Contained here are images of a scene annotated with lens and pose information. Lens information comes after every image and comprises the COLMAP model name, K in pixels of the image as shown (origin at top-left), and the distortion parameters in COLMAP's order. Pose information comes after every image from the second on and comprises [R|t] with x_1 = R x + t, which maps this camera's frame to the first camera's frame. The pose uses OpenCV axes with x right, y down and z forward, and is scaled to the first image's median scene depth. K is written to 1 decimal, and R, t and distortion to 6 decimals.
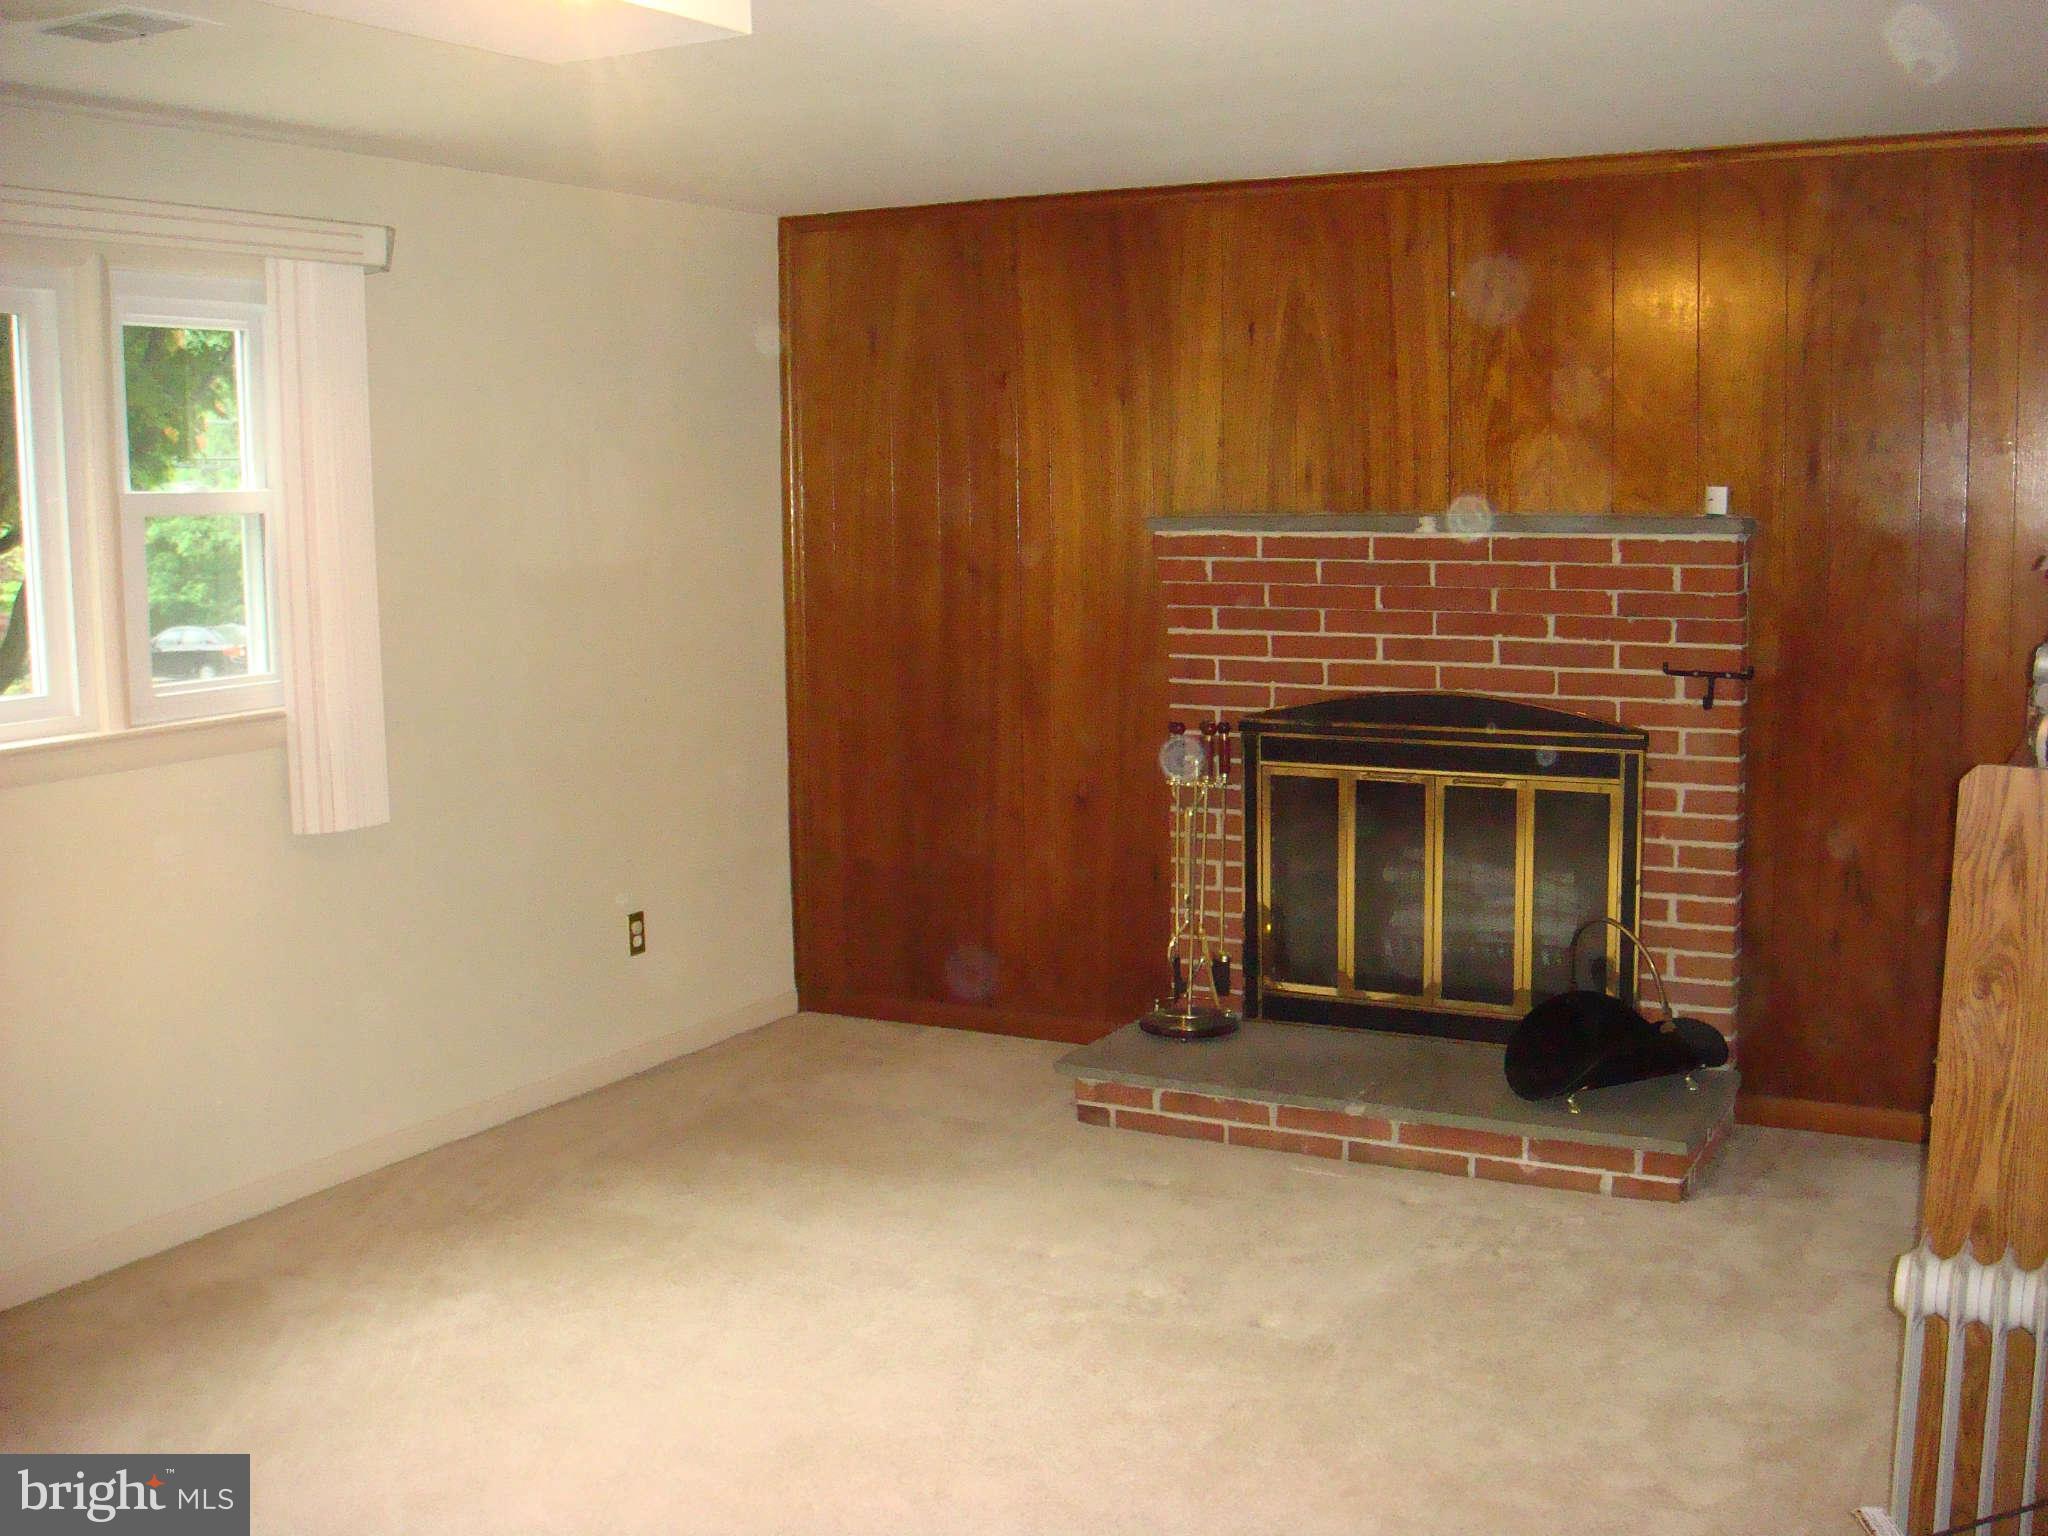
lens RADIAL K [[2179.4, 0, 1024.7], [0, 2179.4, 738.1], [0, 0, 1]] dist [-0.142696, 0.157184]
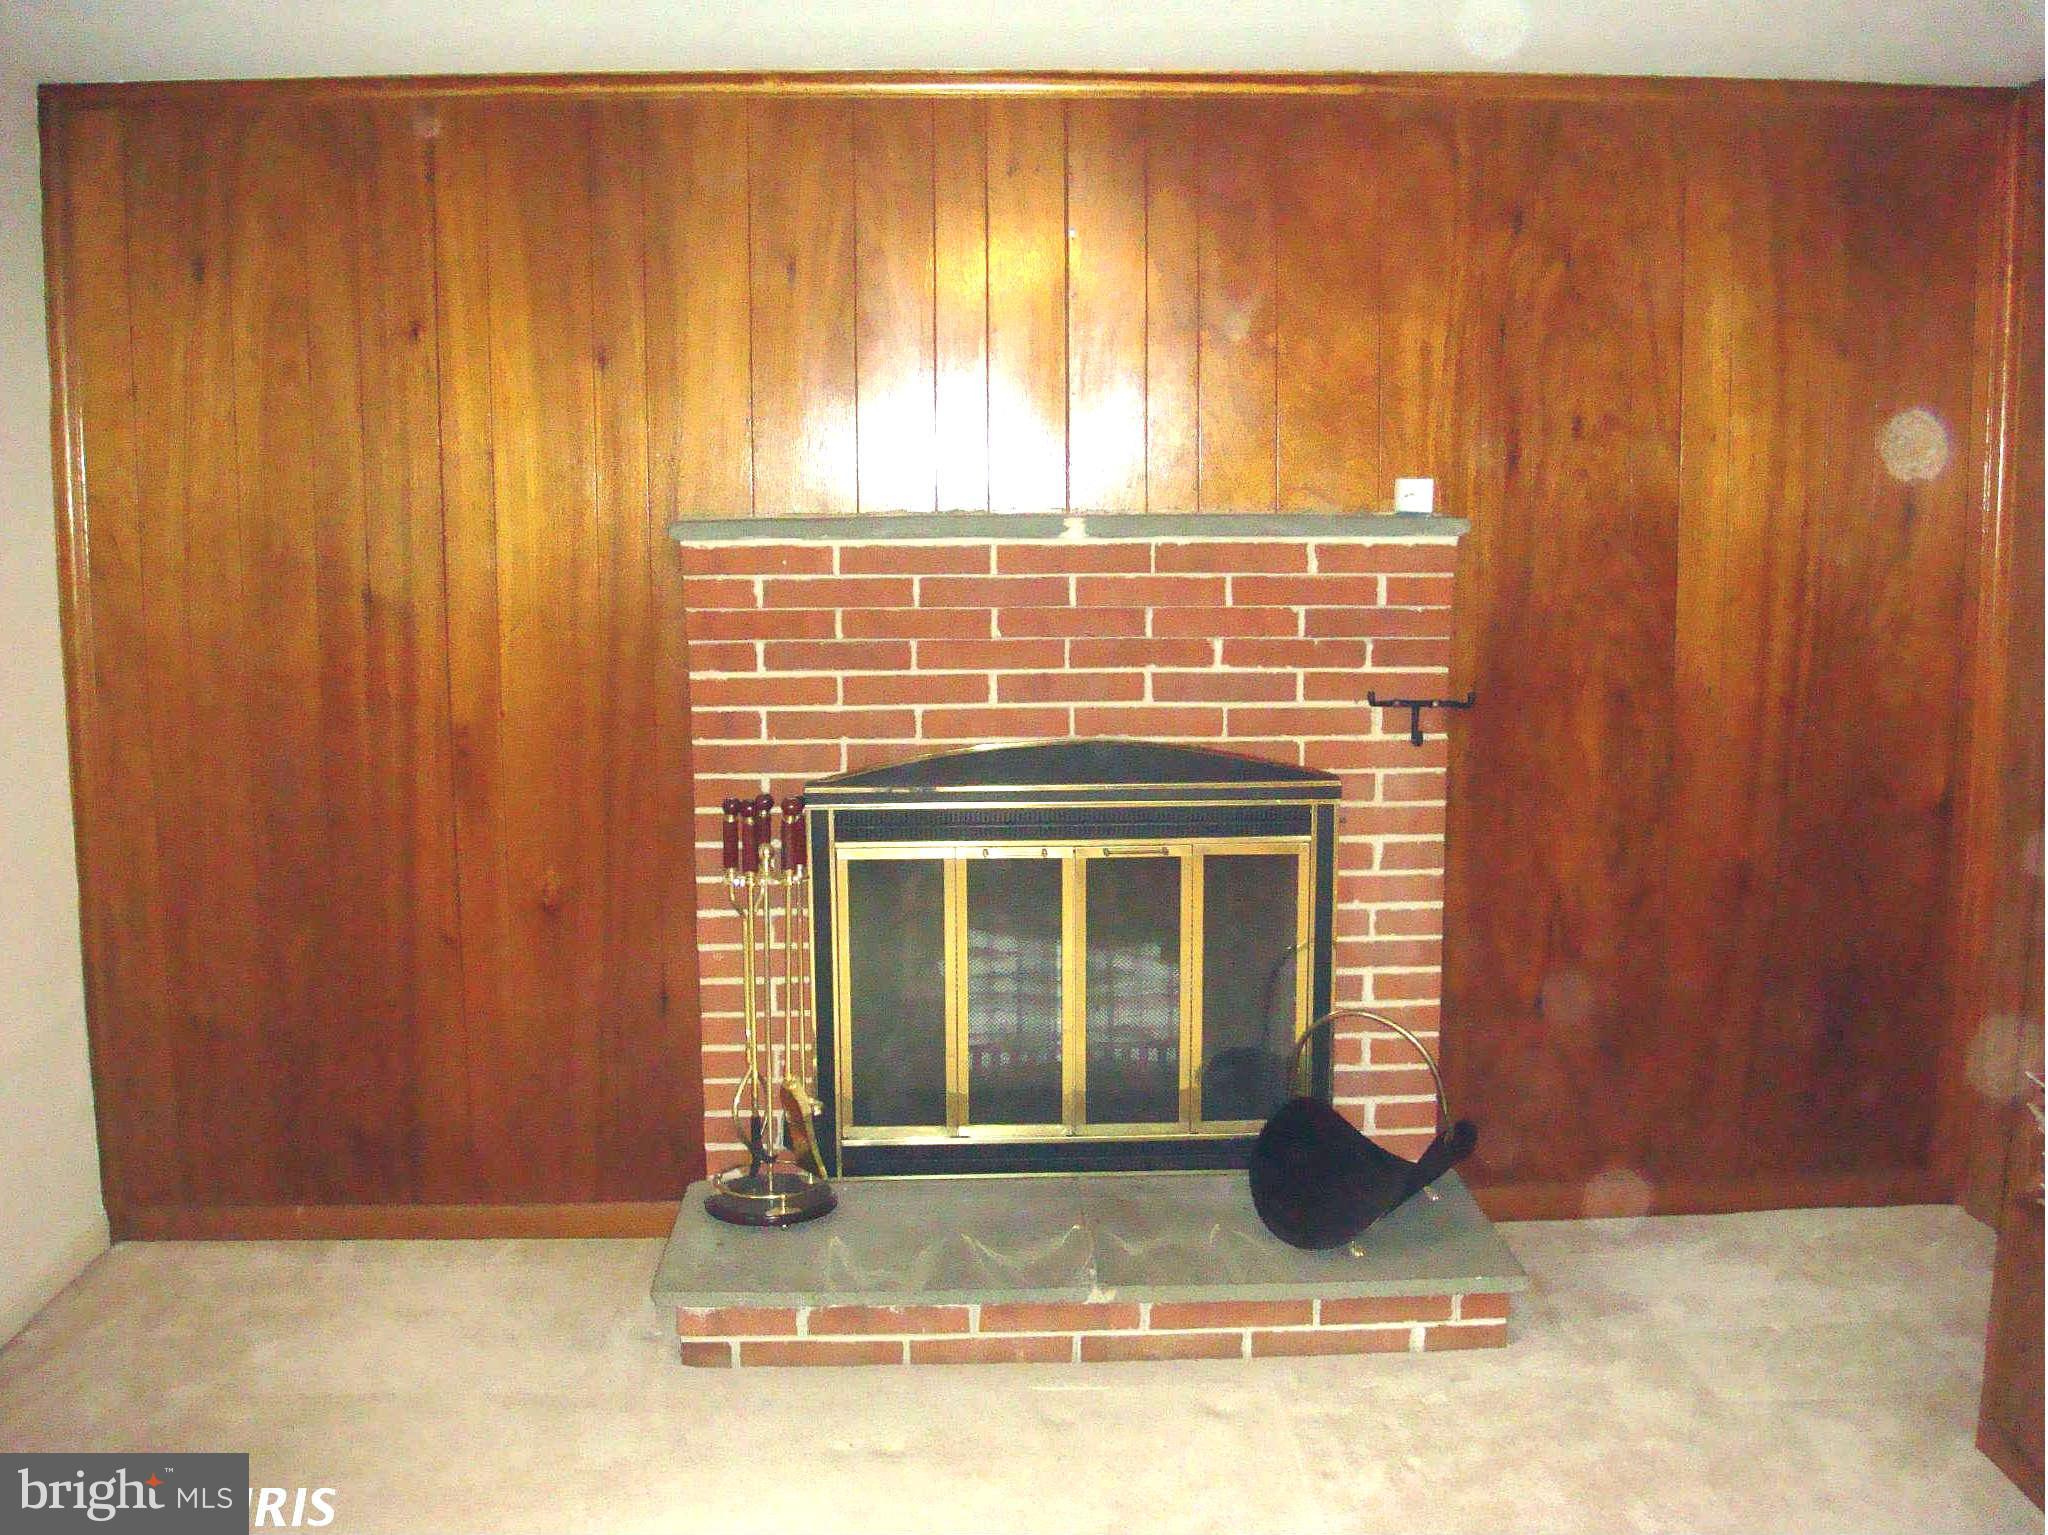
lens RADIAL K [[2179.4, 0, 1024.7], [0, 2179.4, 737.6], [0, 0, 1]] dist [-0.142696, 0.157184]
pose [[0.861298, -0.052902, 0.505339, -0.233812], [0.055821, 0.998397, 0.009377, -0.031969], [-0.505025, 0.020132, 0.862870, 0.339325]]
